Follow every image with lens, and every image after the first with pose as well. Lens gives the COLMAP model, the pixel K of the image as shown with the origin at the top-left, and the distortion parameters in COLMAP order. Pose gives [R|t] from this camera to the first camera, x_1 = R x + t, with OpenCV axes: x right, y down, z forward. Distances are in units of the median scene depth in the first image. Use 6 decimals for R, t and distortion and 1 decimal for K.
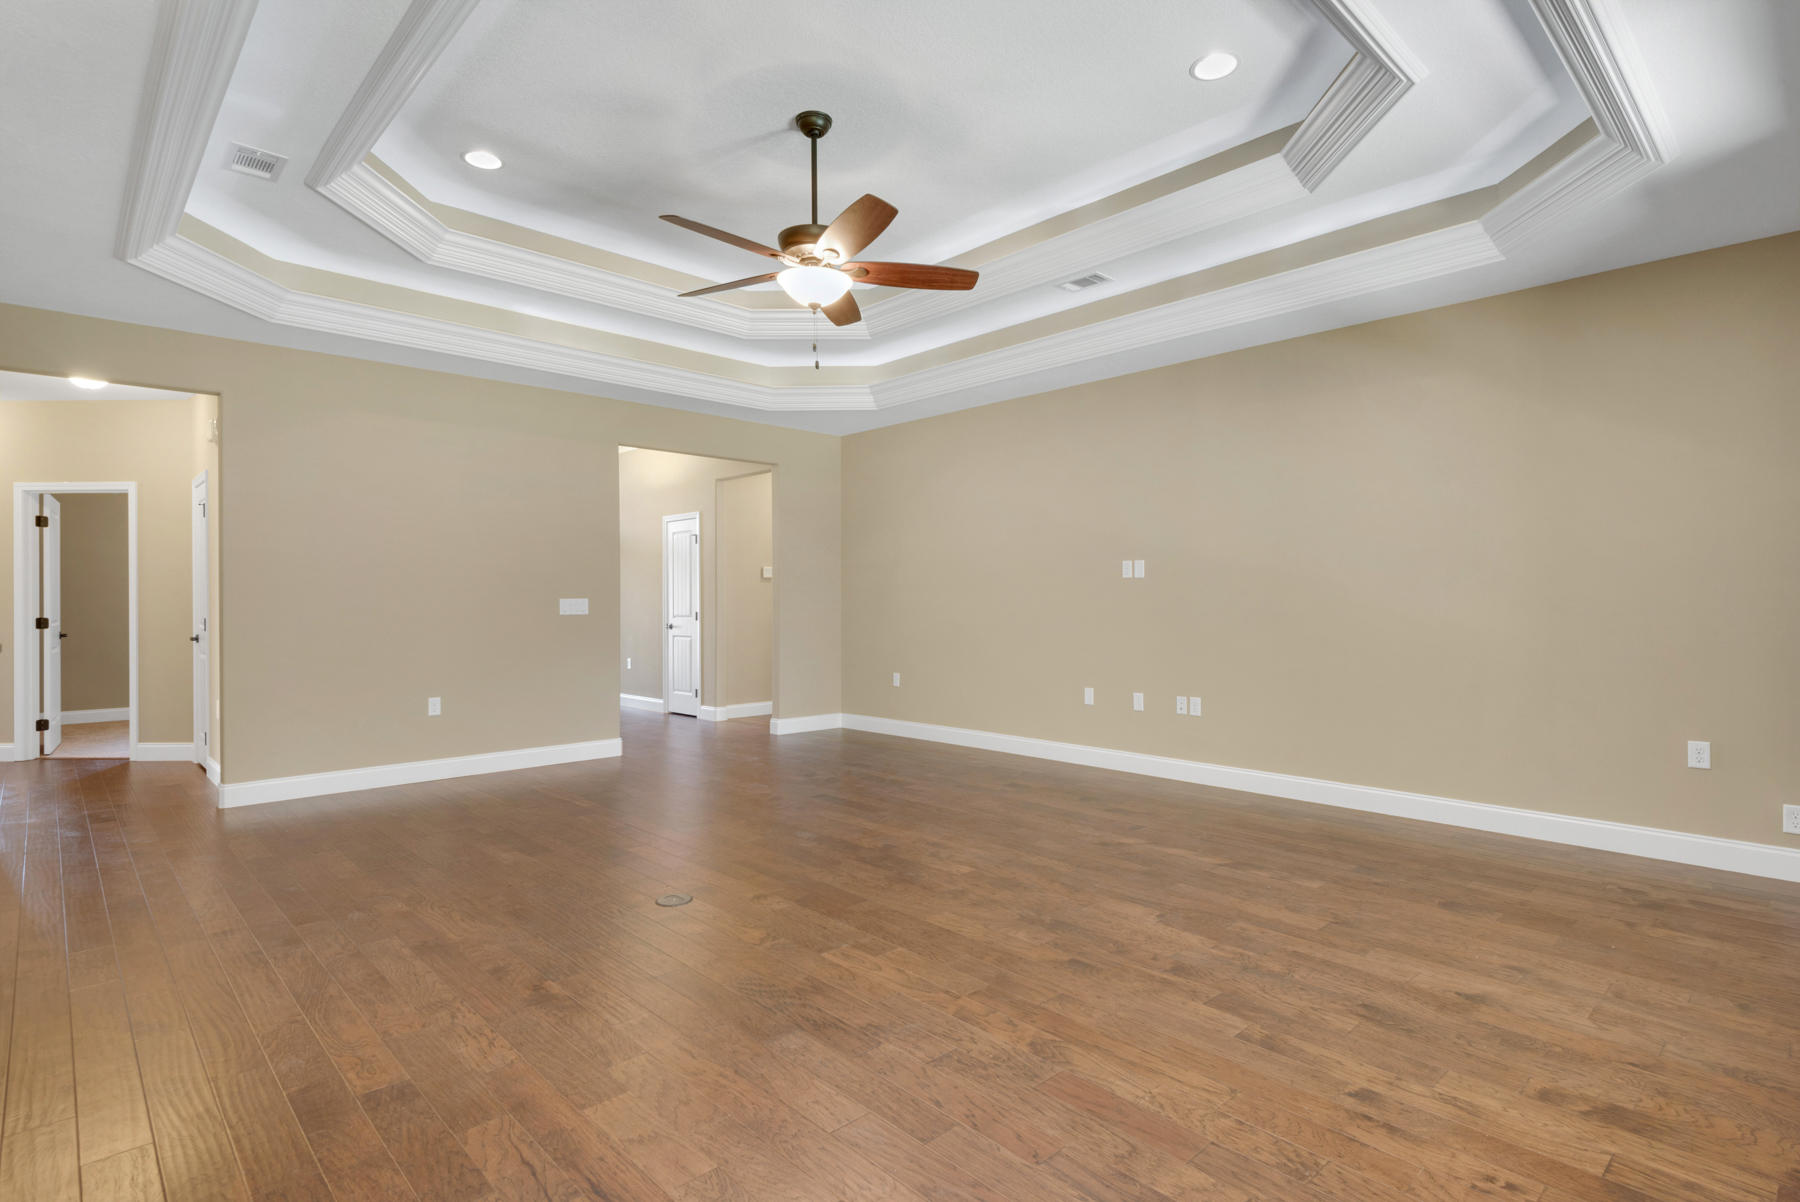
lens RADIAL K [[901.8, 0, 912.1], [0, 901.8, 603.3], [0, 0, 1]] dist [0.024519, -0.012480]
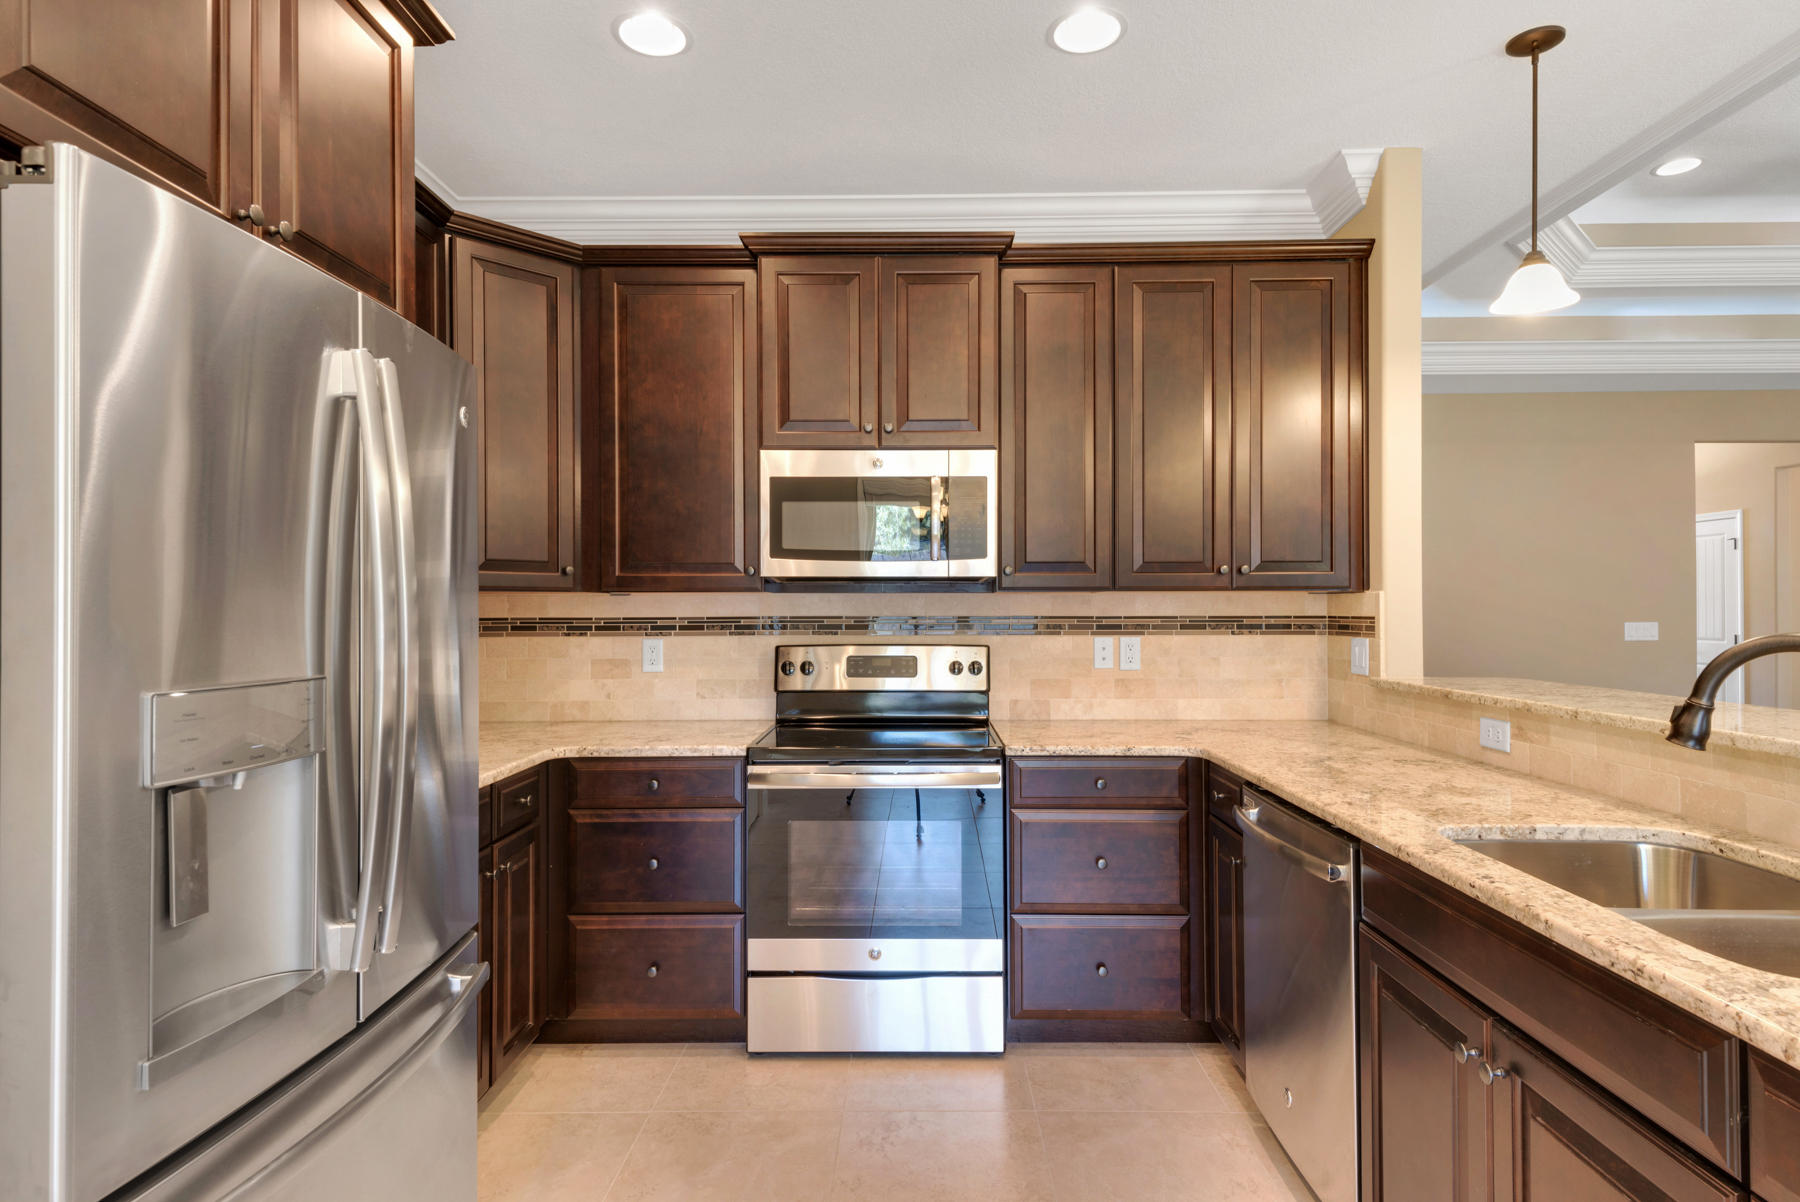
lens RADIAL K [[956.2, 0, 907.9], [0, 956.2, 600.2], [0, 0, 1]] dist [0.040578, -0.021347]
pose [[0.718859, -0.003862, -0.695145, -0.262263], [-0.001413, 0.999974, -0.007017, -0.021526], [0.695155, 0.006026, 0.718835, -0.213790]]
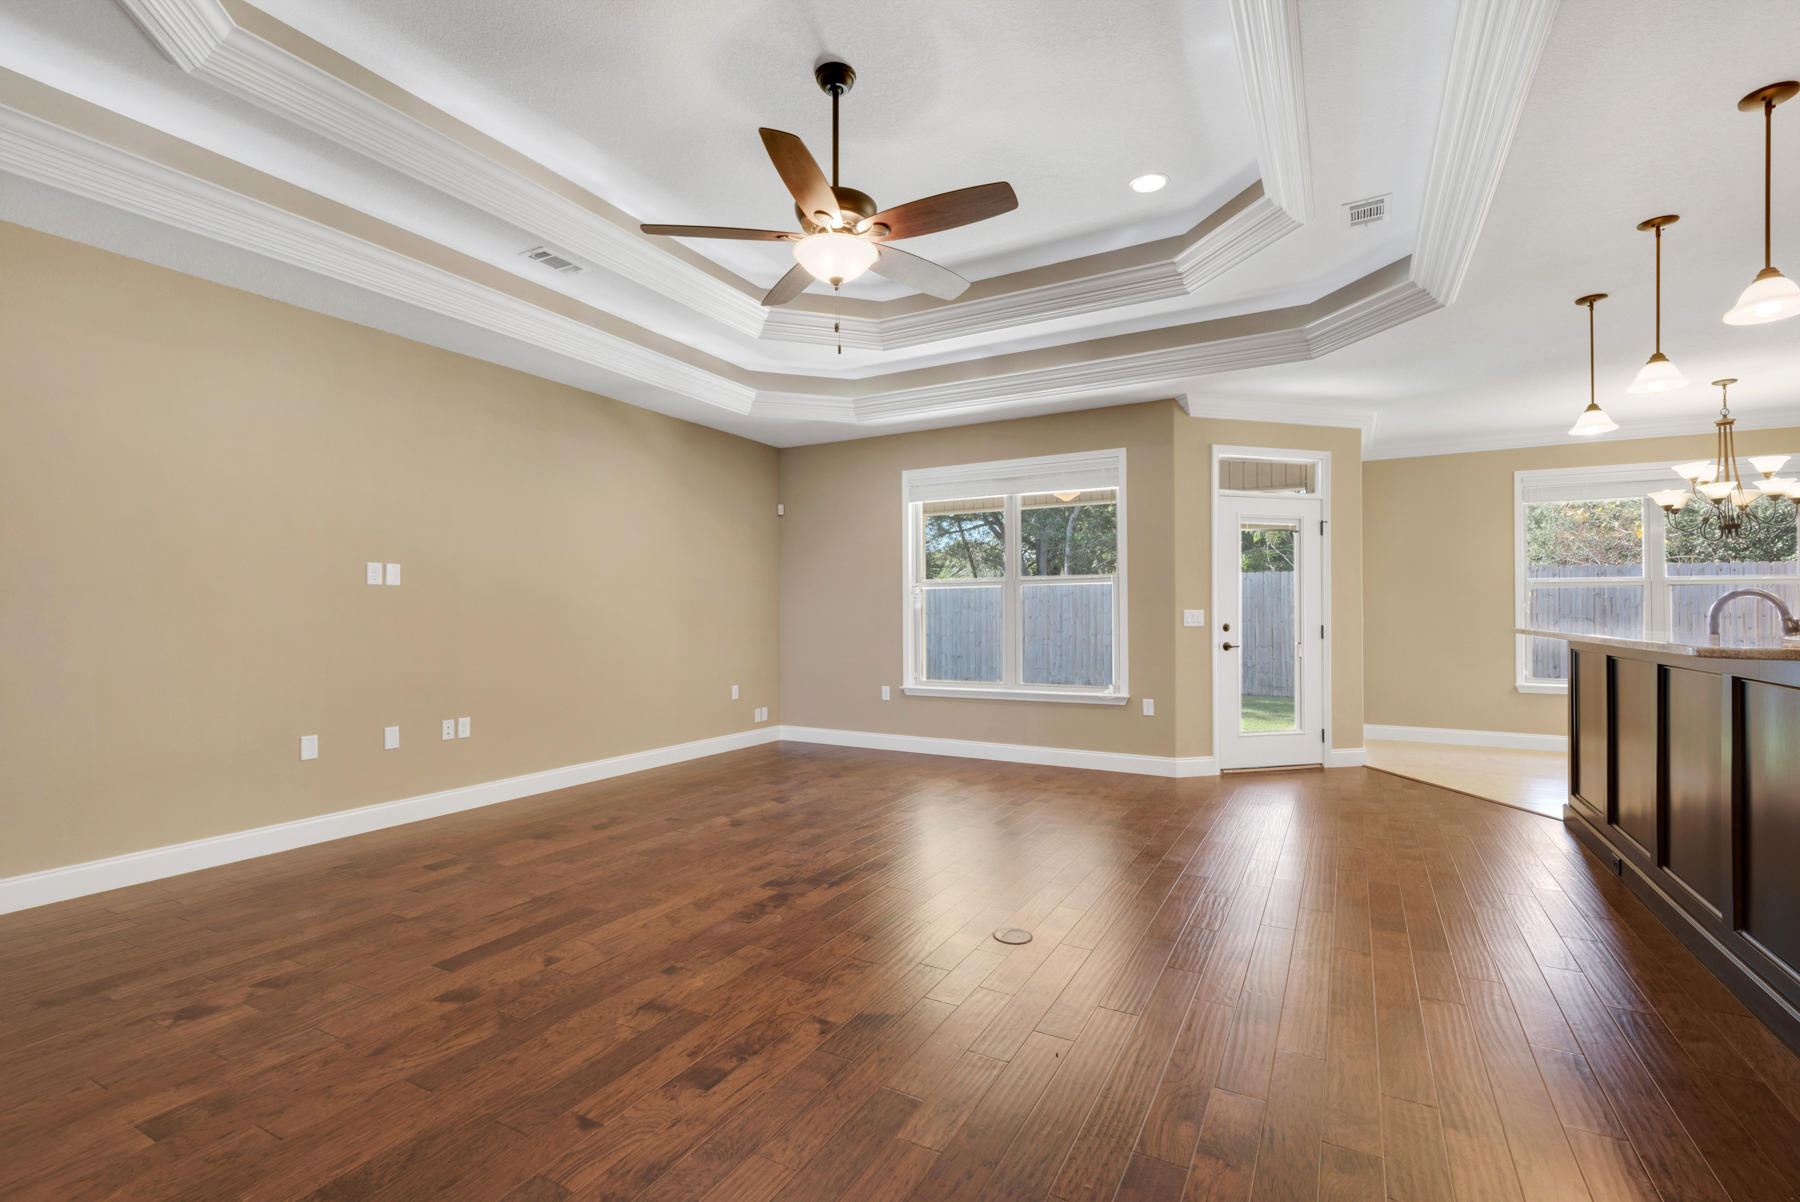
lens RADIAL K [[813.1, 0, 907.7], [0, 813.1, 605.9], [0, 0, 1]] dist [0.019333, -0.000978]
pose [[-0.309186, 0.011091, 0.950937, -0.623177], [0.003404, 0.999938, -0.010555, -0.000276], [-0.950995, -0.000026, -0.309205, 0.824065]]
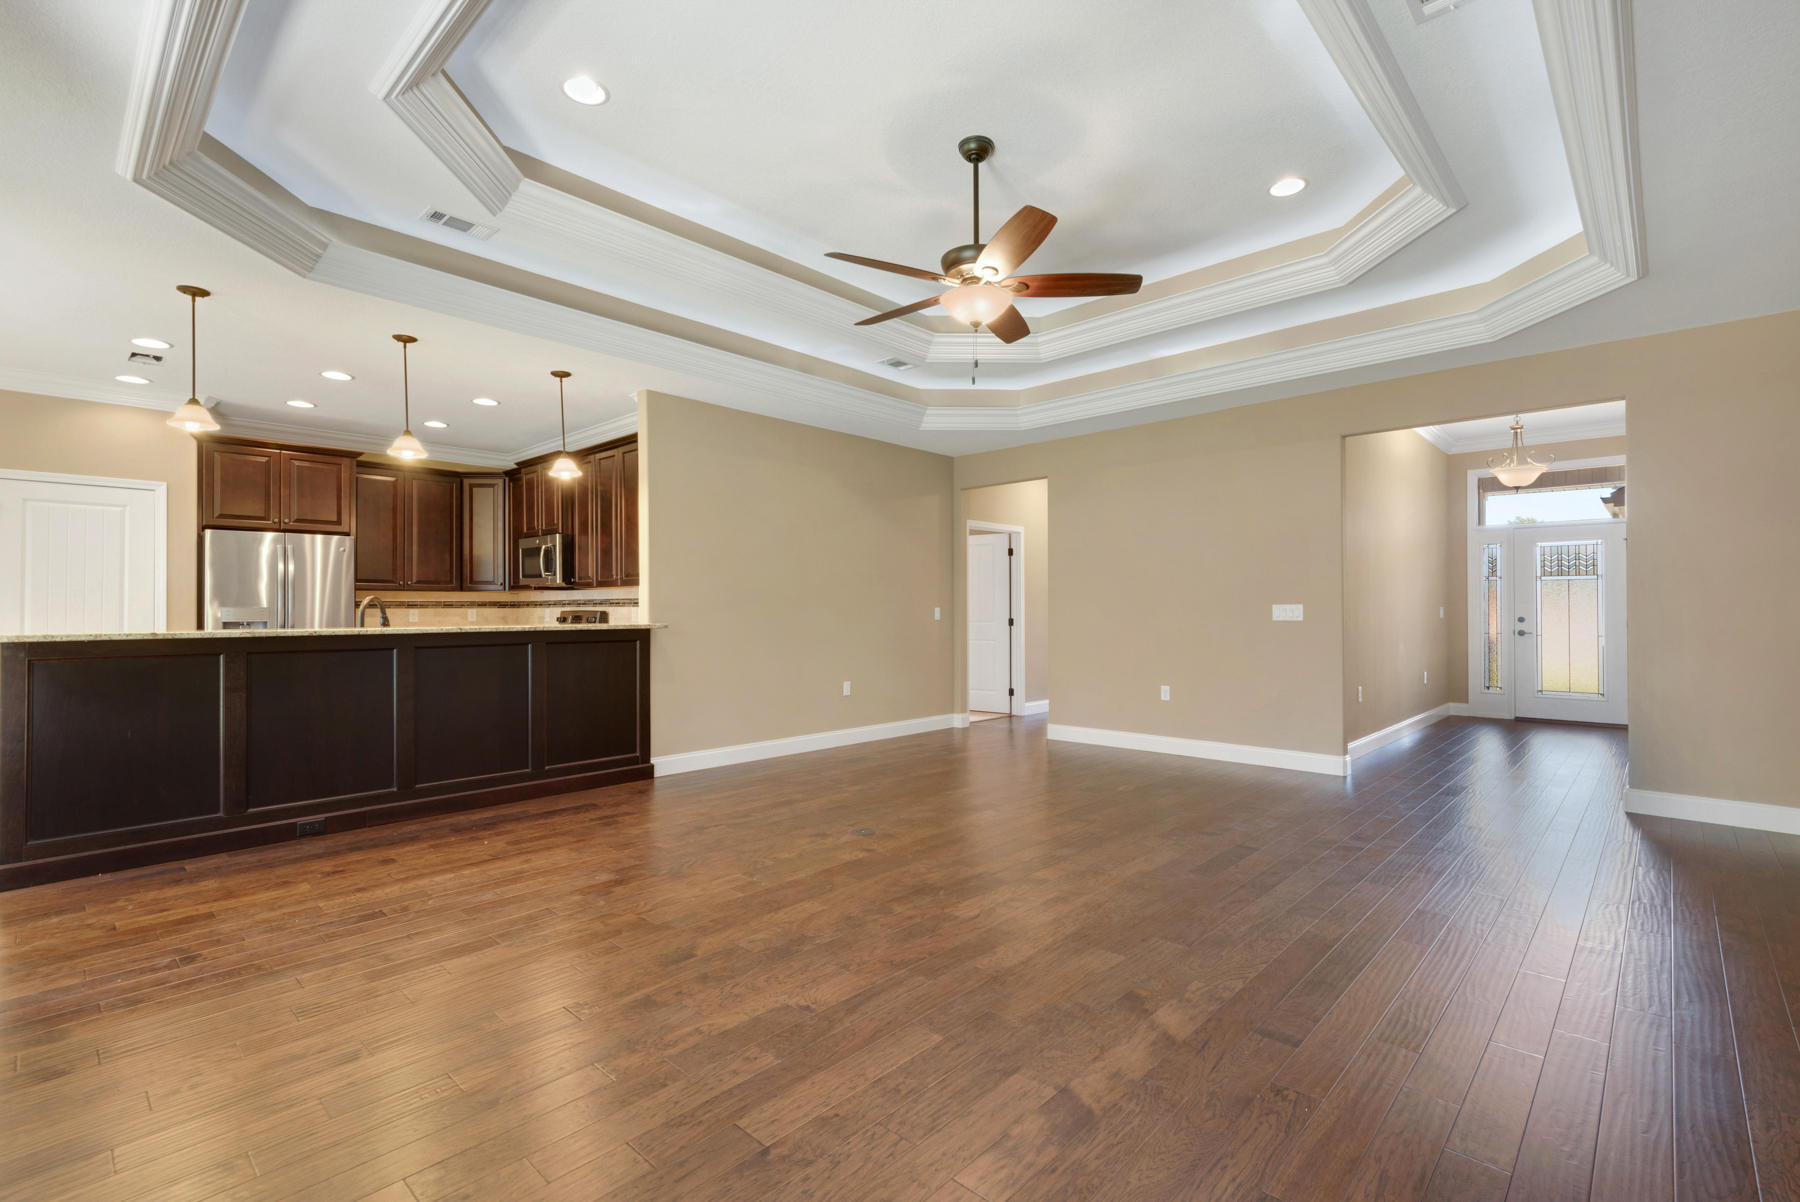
lens RADIAL K [[808.8, 0, 900.0], [0, 808.8, 601.0], [0, 0, 1]] dist [0.031155, -0.023802]
pose [[0.058662, -0.008438, -0.998242, 0.570322], [0.002110, 0.999963, -0.008329, -0.002209], [0.998276, -0.001617, 0.058678, 0.598632]]
